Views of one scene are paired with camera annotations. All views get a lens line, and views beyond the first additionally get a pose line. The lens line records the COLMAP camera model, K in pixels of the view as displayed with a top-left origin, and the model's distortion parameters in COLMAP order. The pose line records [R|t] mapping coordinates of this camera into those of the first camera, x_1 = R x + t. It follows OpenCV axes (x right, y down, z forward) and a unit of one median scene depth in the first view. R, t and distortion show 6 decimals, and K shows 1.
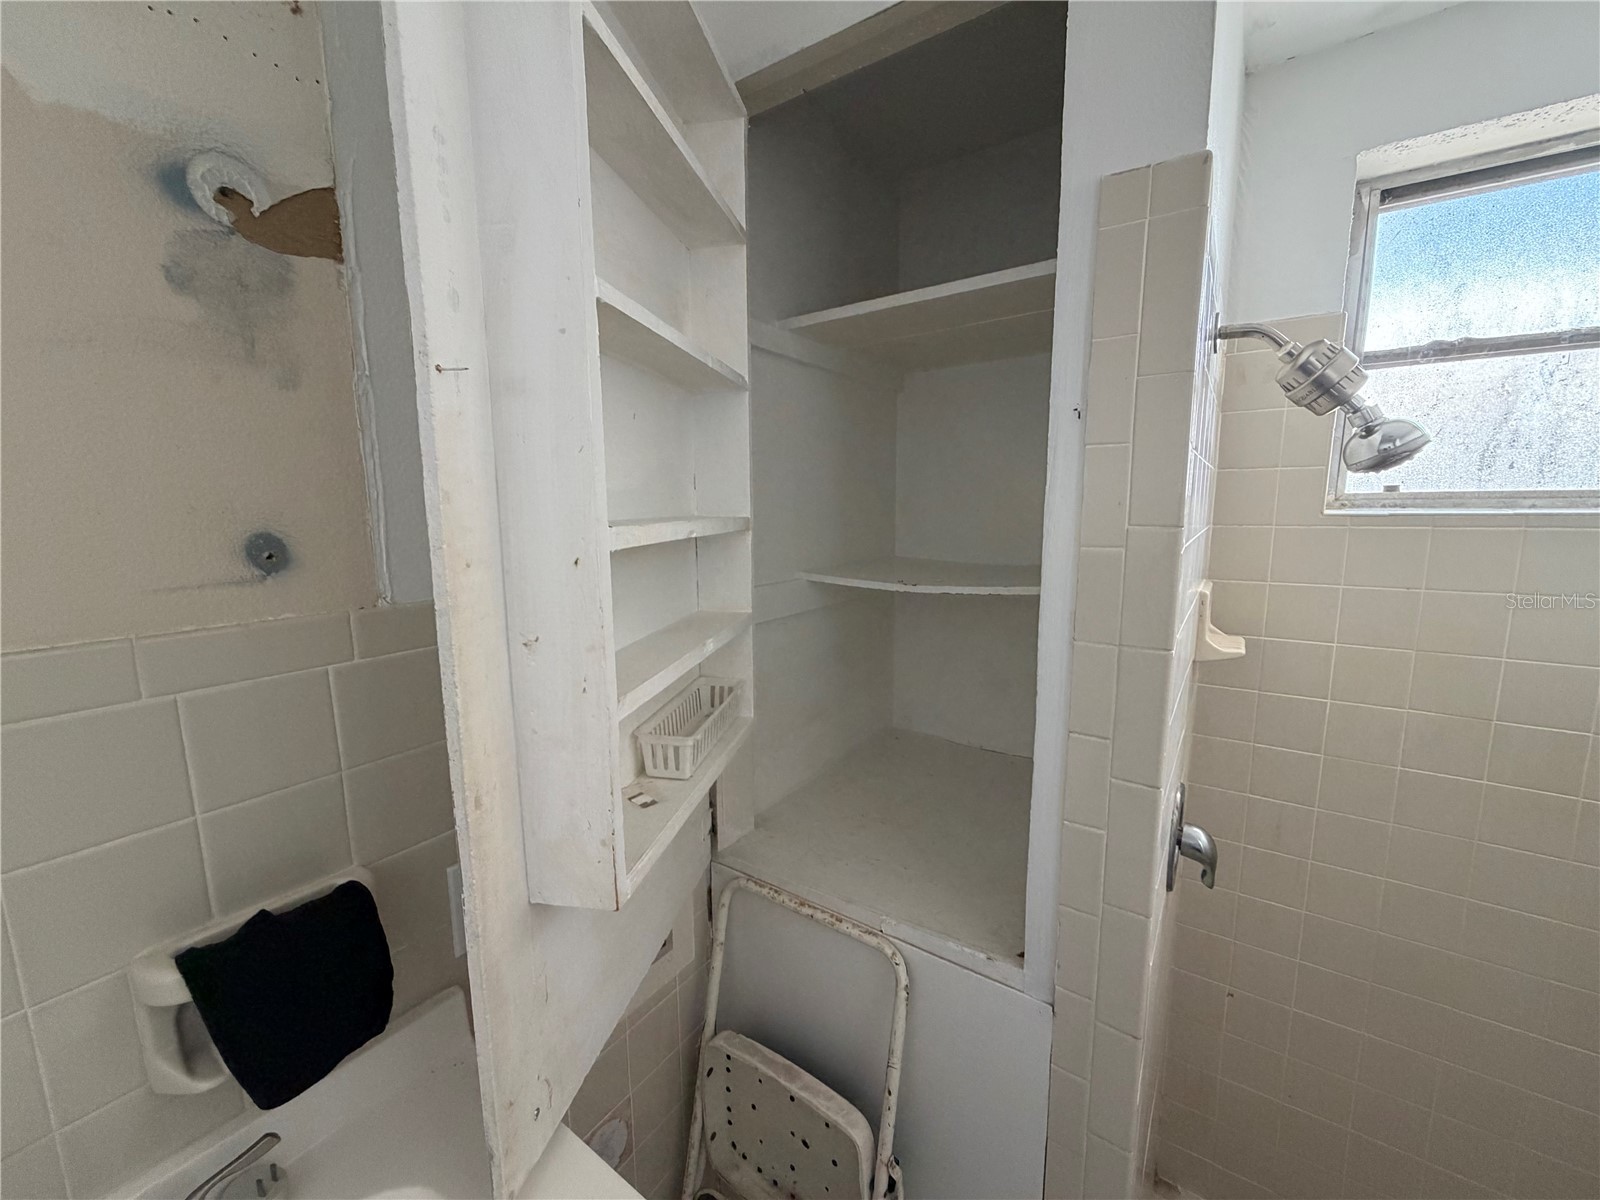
lens RADIAL K [[635.2, 0, 794.1], [0, 635.2, 595.8], [0, 0, 1]] dist [-0.000466, -0.000126]
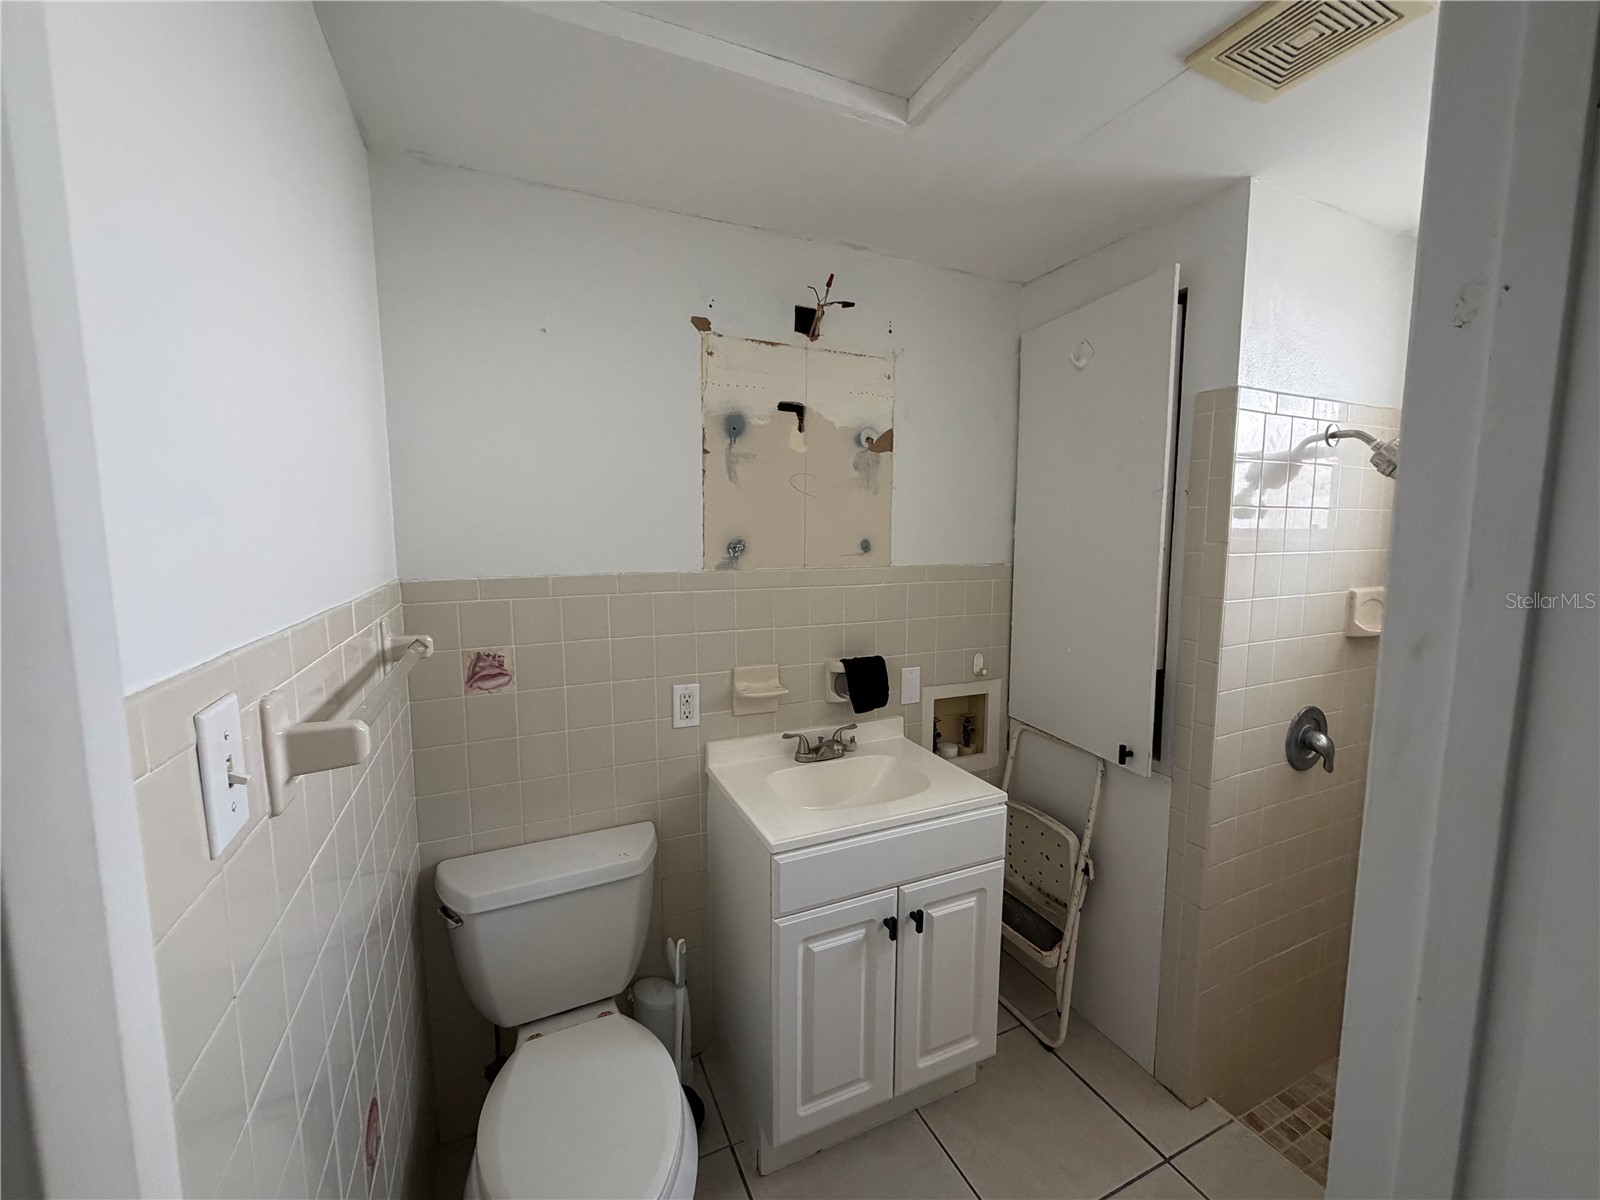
lens RADIAL K [[635.2, 0, 798.6], [0, 635.2, 603.5], [0, 0, 1]] dist [-0.000466, -0.000126]
pose [[0.862951, 0.061424, -0.501540, 0.322898], [-0.079042, 0.996774, -0.013923, 0.190023], [0.499067, 0.051657, 0.865022, -1.245114]]
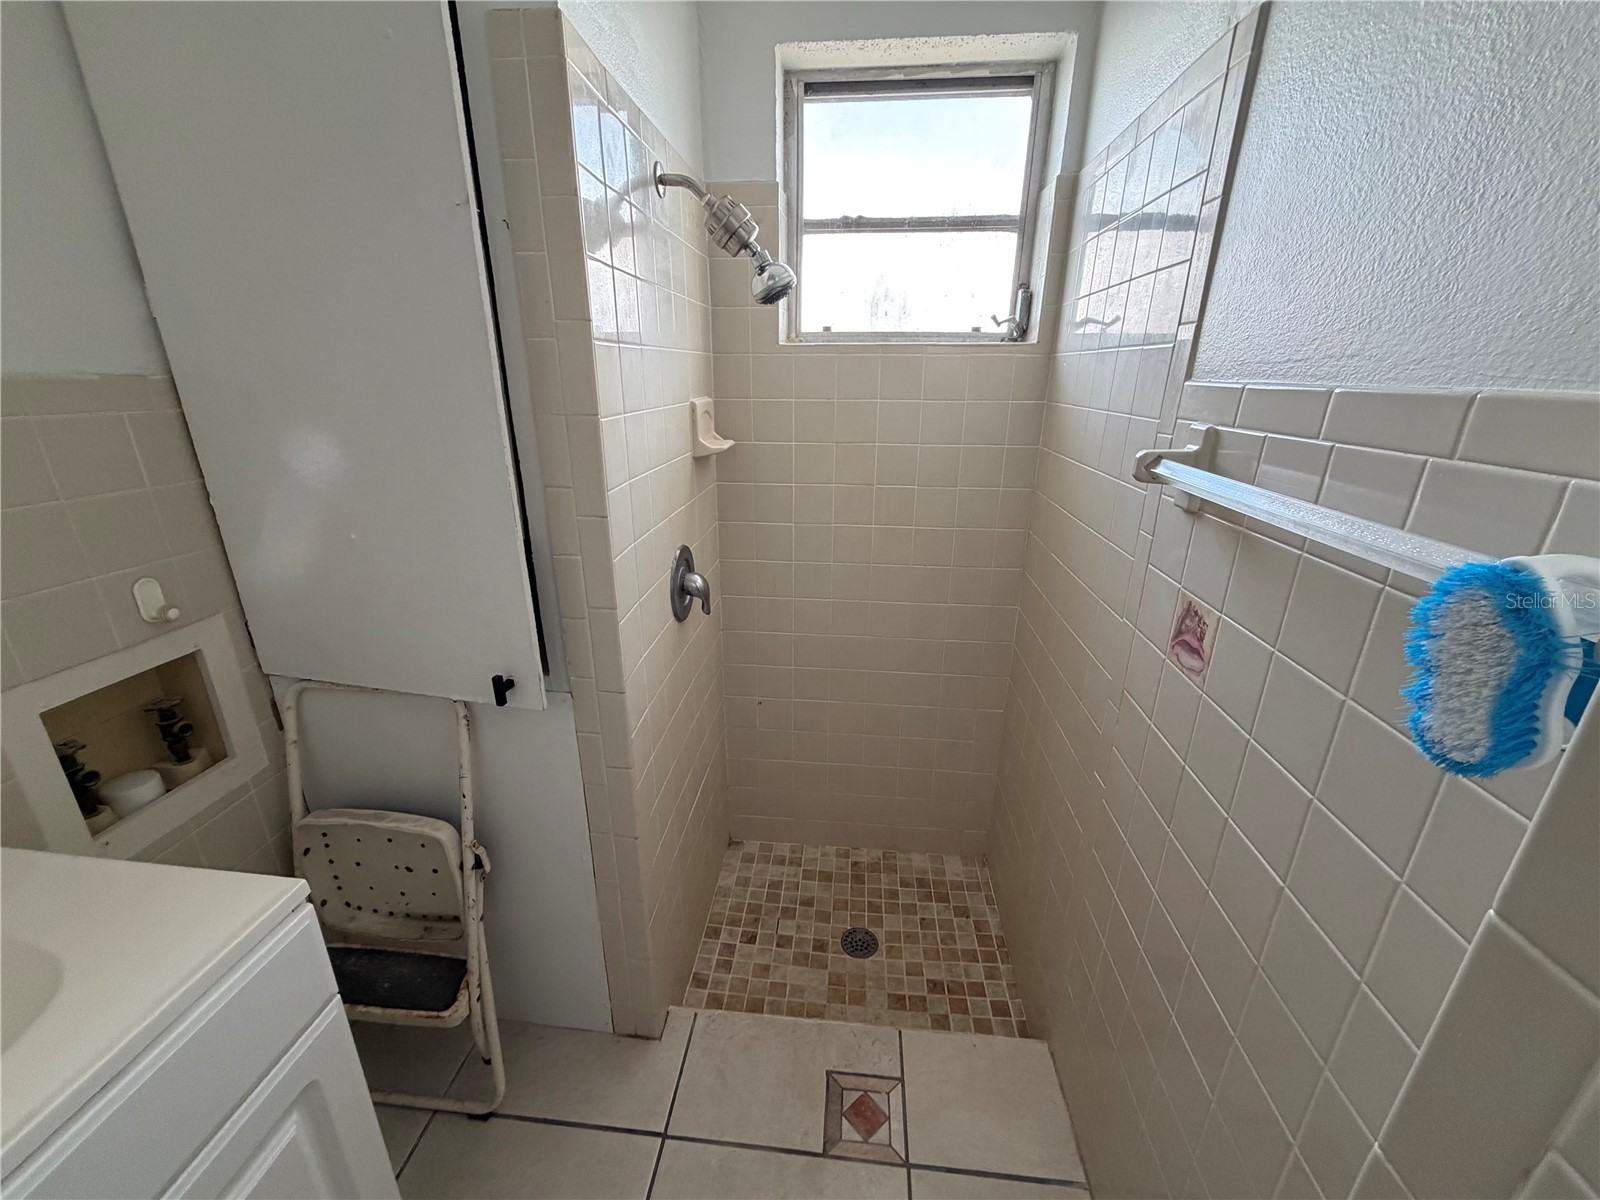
lens RADIAL K [[635.2, 0, 791.5], [0, 635.2, 595.5], [0, 0, 1]] dist [-0.000466, -0.000126]
pose [[0.871917, -0.150290, 0.466019, 0.188741], [0.058598, 0.976918, 0.205418, 0.160577], [-0.486135, -0.151800, 0.860598, -0.360794]]
